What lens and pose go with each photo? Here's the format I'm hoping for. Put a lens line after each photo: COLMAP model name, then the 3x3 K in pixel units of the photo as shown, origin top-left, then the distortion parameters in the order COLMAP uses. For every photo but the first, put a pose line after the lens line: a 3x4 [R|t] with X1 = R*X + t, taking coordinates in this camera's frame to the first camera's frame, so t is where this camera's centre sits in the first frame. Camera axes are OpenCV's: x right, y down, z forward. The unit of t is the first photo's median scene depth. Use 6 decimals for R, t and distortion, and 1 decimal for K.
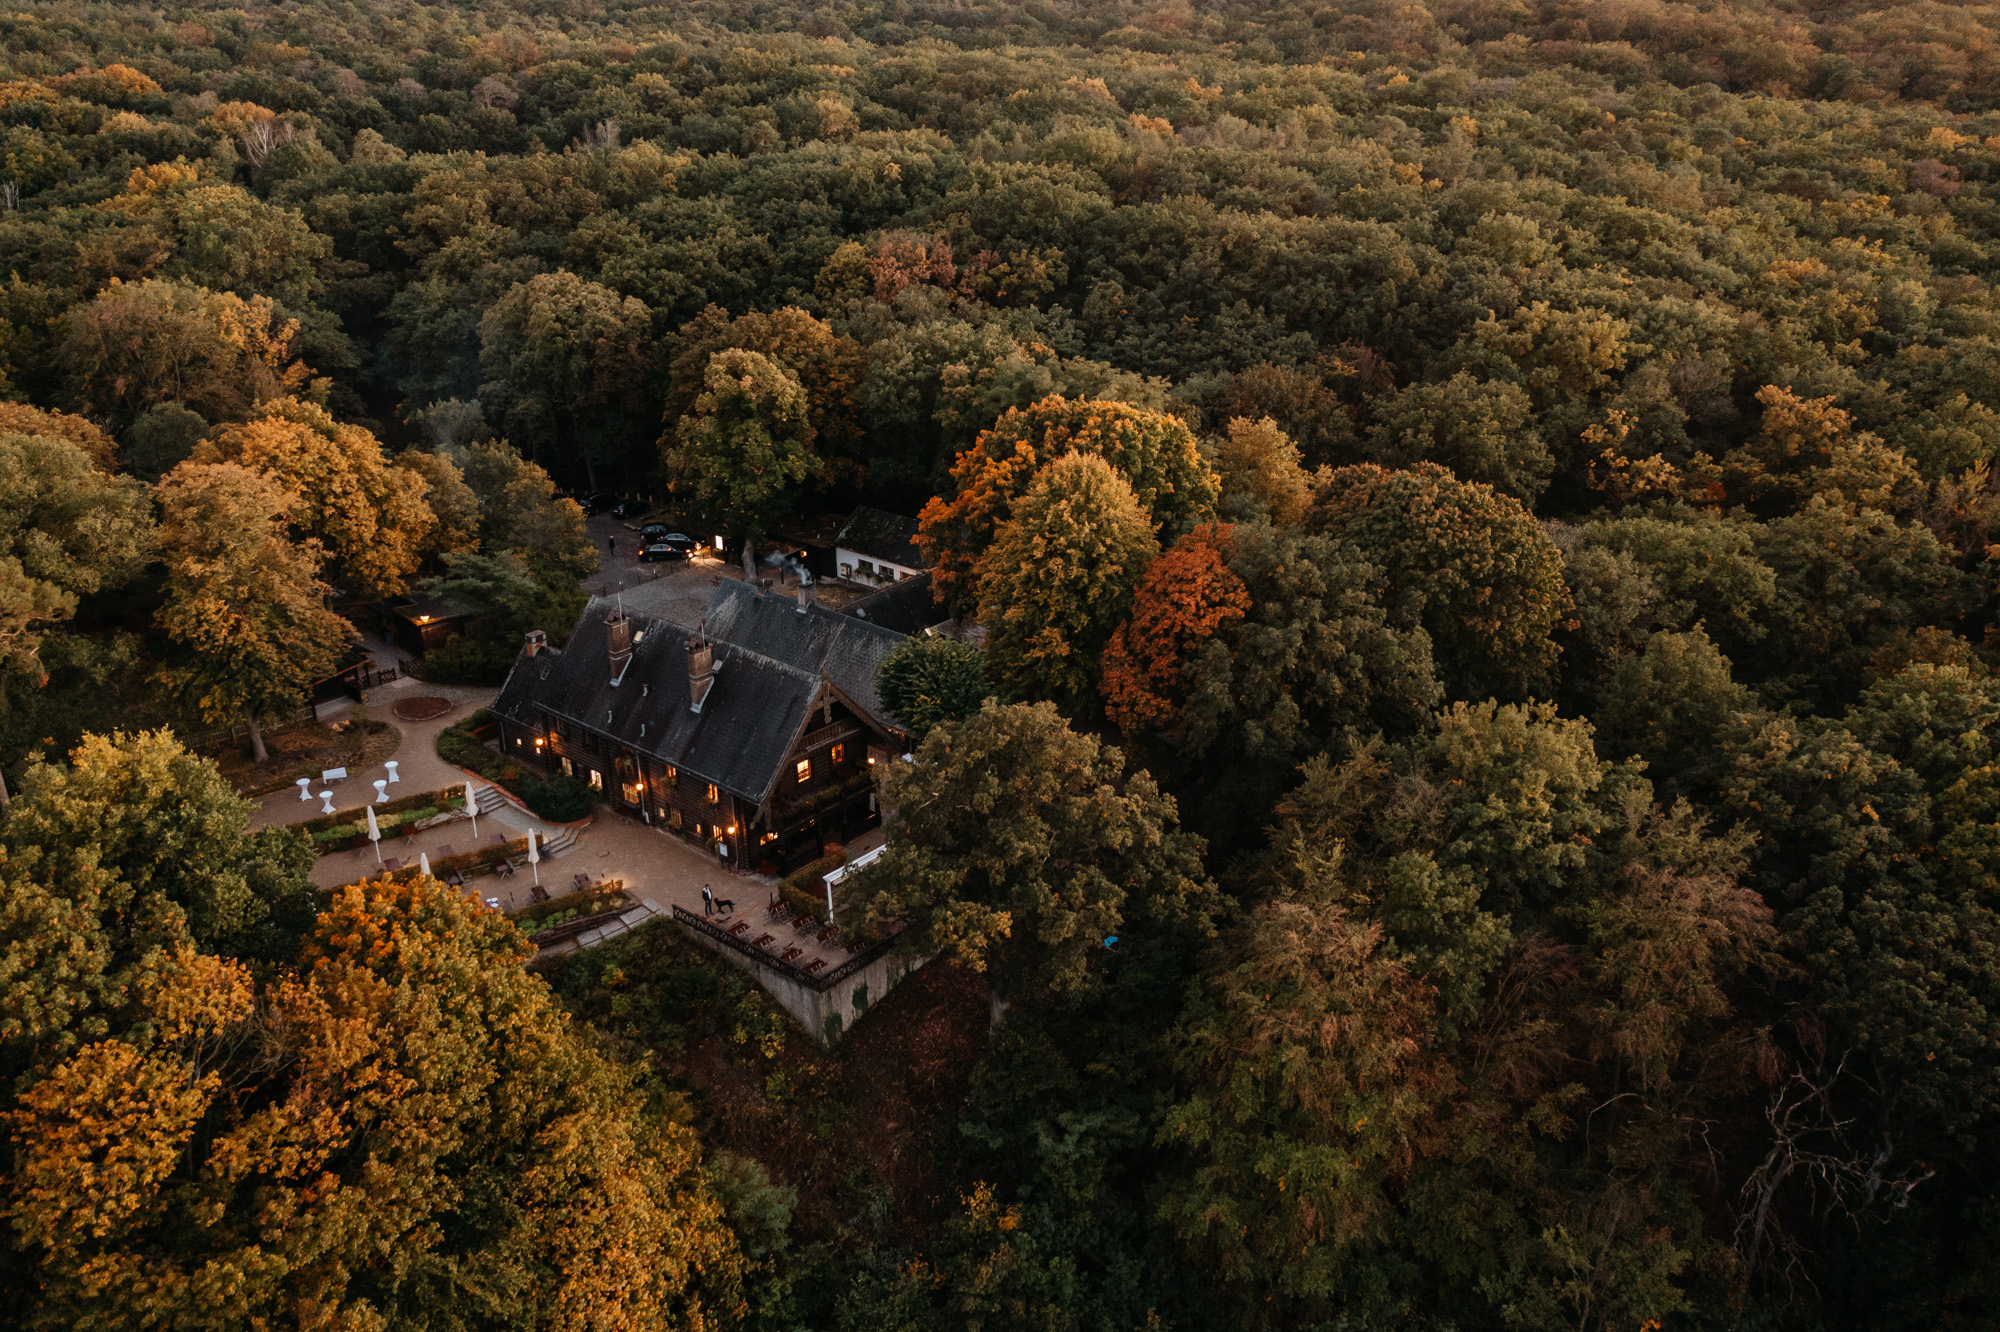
lens RADIAL K [[1650.3, 0, 995.4], [0, 1650.3, 656.9], [0, 0, 1]] dist [-0.007497, 0.013979]
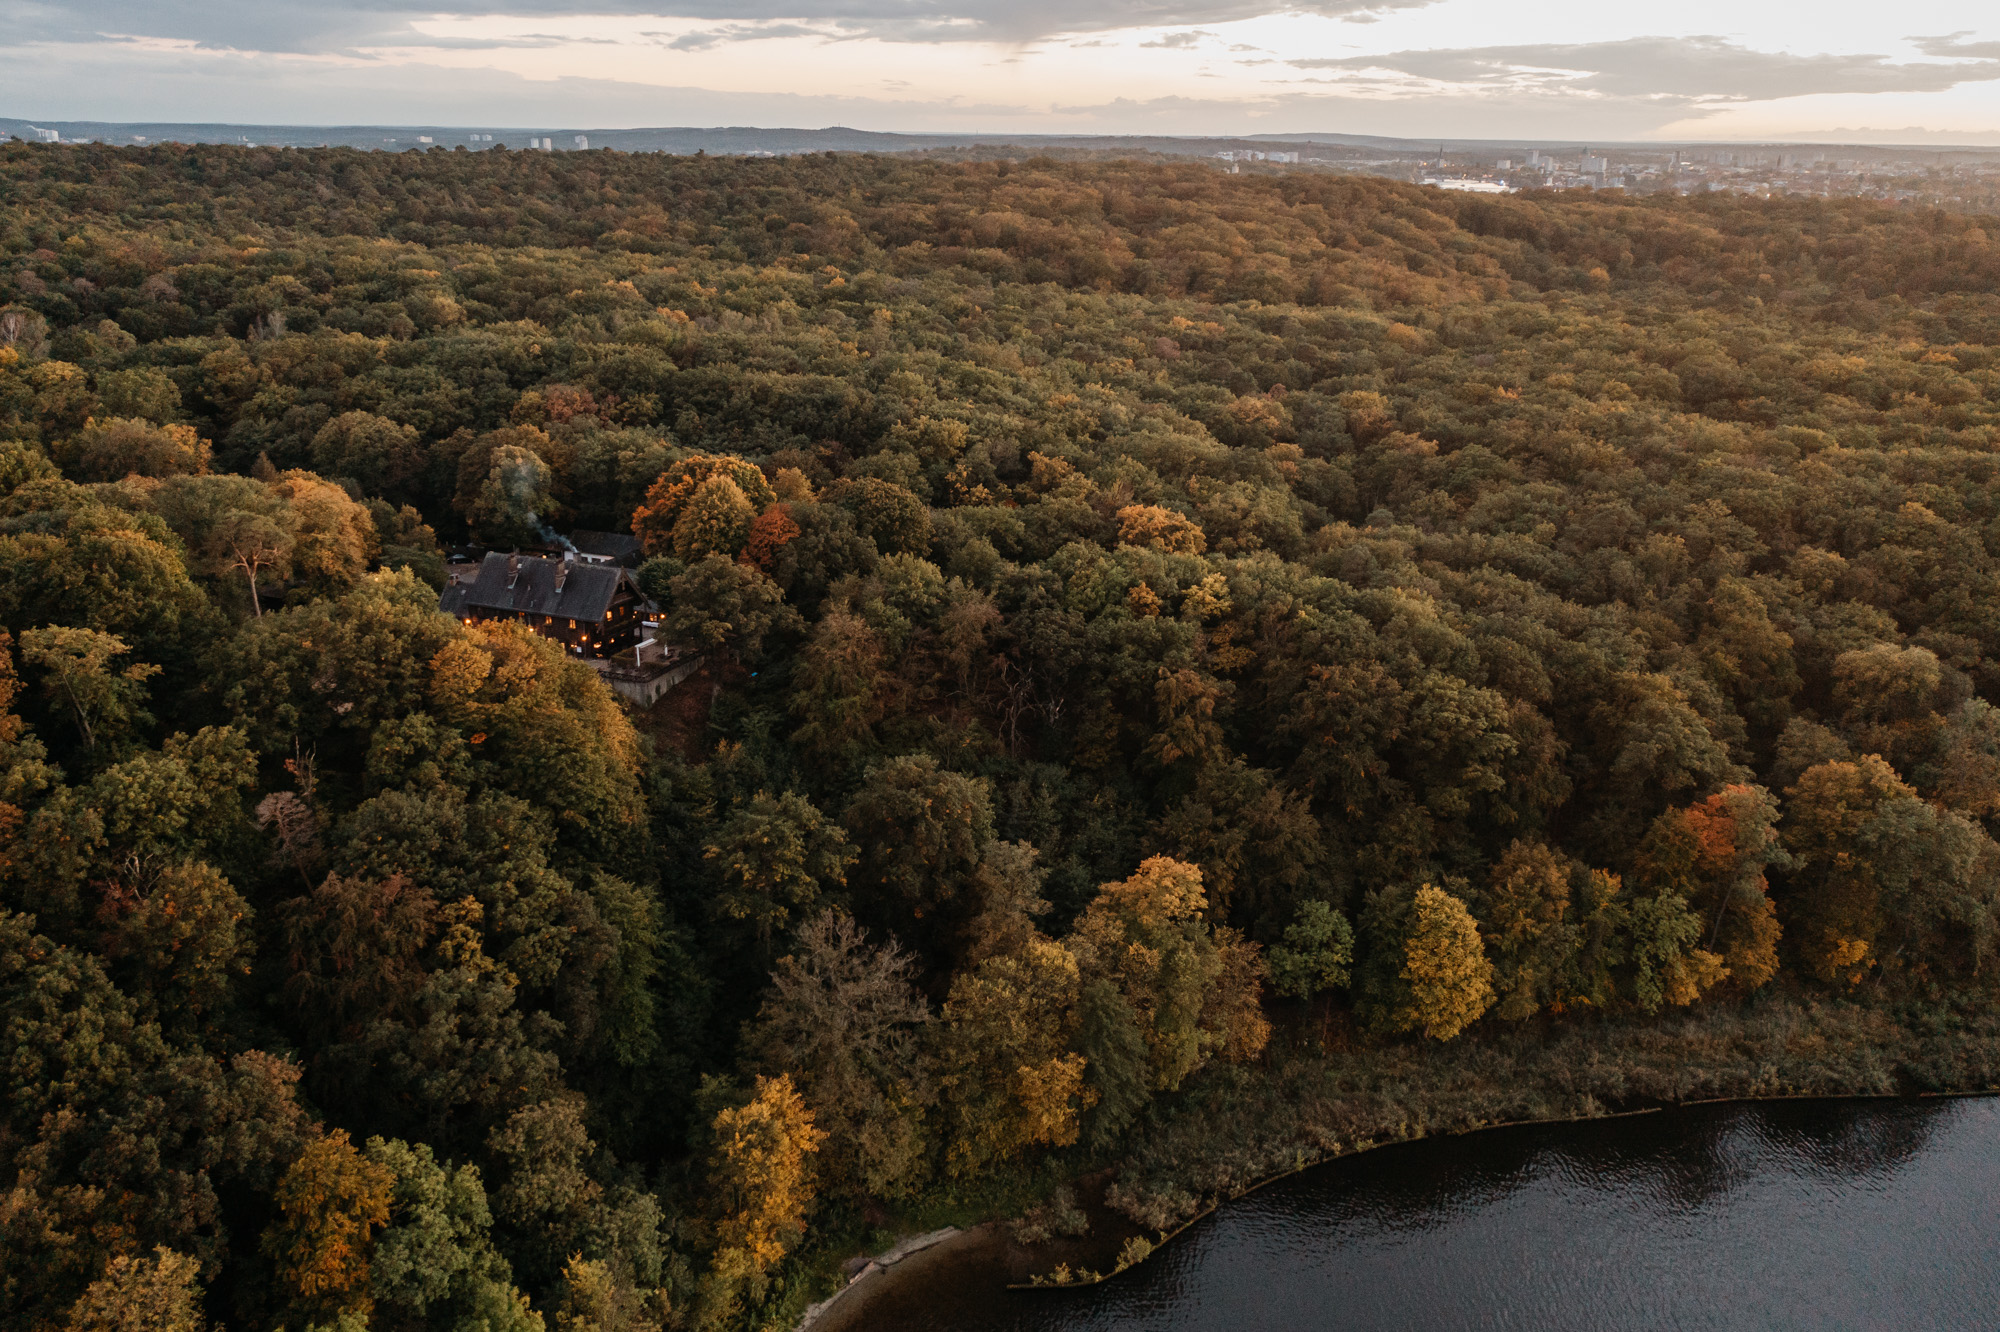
lens RADIAL K [[1650.3, 0, 996.3], [0, 1650.3, 669.7], [0, 0, 1]] dist [-0.007497, 0.013979]
pose [[0.948263, -0.065764, 0.310599, -0.191211], [0.092954, 0.992950, -0.073550, 0.212923], [-0.303572, 0.098616, 0.947691, -0.763046]]
